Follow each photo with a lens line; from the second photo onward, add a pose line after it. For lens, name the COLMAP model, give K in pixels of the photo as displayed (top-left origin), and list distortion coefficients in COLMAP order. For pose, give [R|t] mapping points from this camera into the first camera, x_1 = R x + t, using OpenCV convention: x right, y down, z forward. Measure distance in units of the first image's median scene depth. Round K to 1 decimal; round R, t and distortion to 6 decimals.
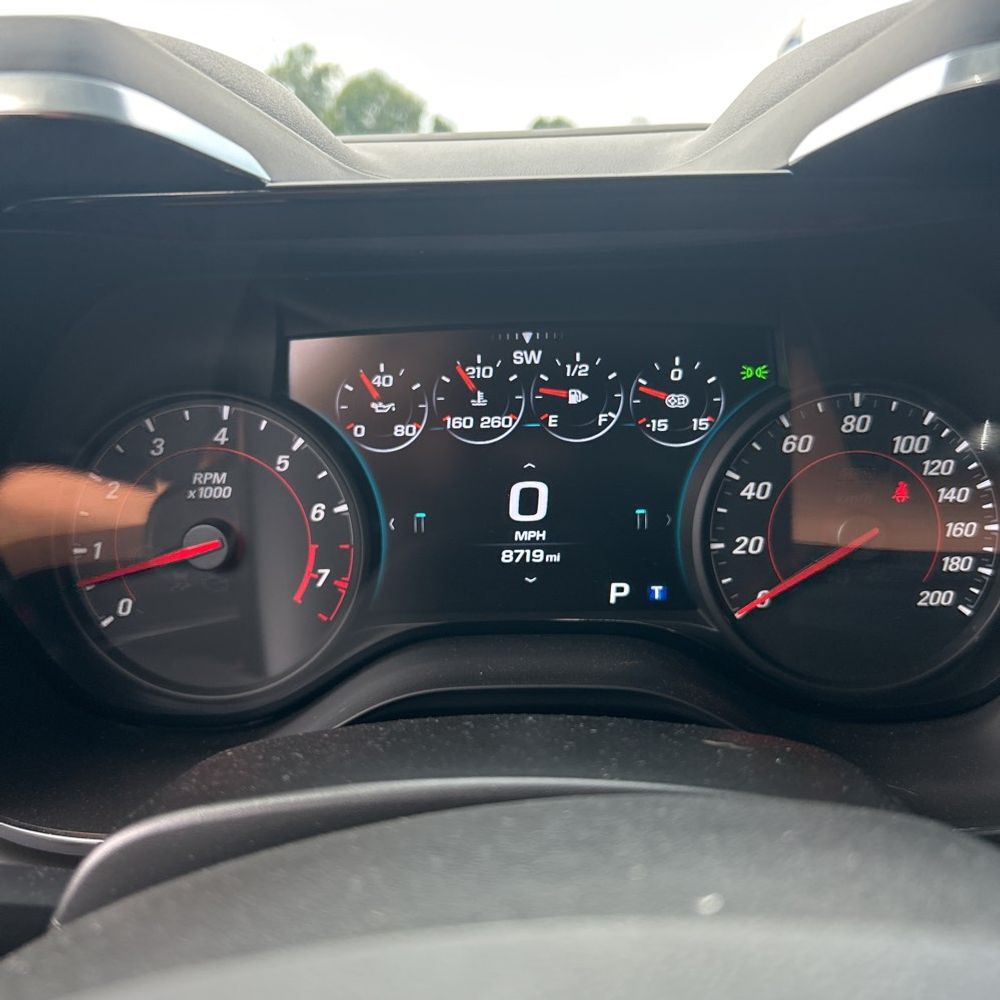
lens RADIAL K [[1010.2, 0, 499.5], [0, 1010.2, 501.7], [0, 0, 1]] dist [0.008990, 0.000000]
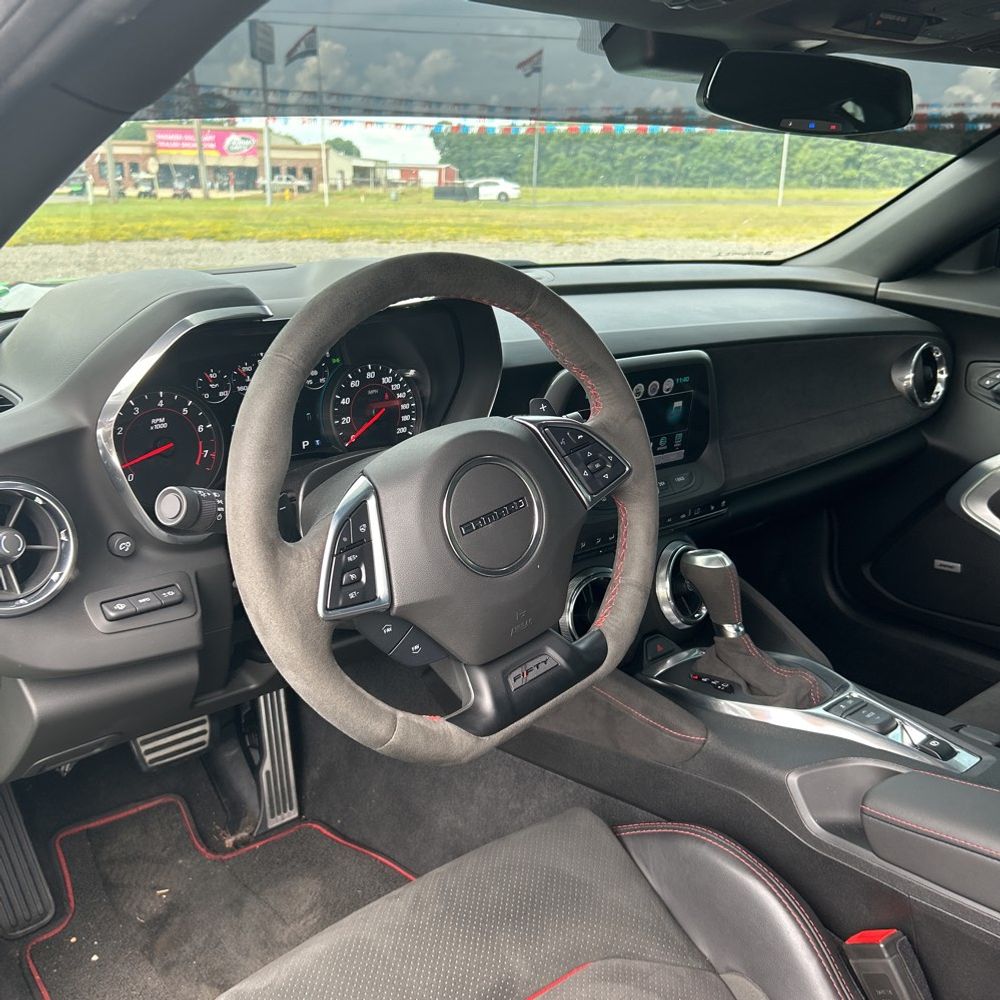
lens RADIAL K [[1010.2, 0, 493.9], [0, 1010.2, 508.4], [0, 0, 1]] dist [0.008990, 0.000000]
pose [[0.749987, -0.176939, 0.637347, -1.301844], [0.154094, 0.983784, 0.091788, 0.089279], [-0.643253, 0.029372, 0.765090, -1.451727]]
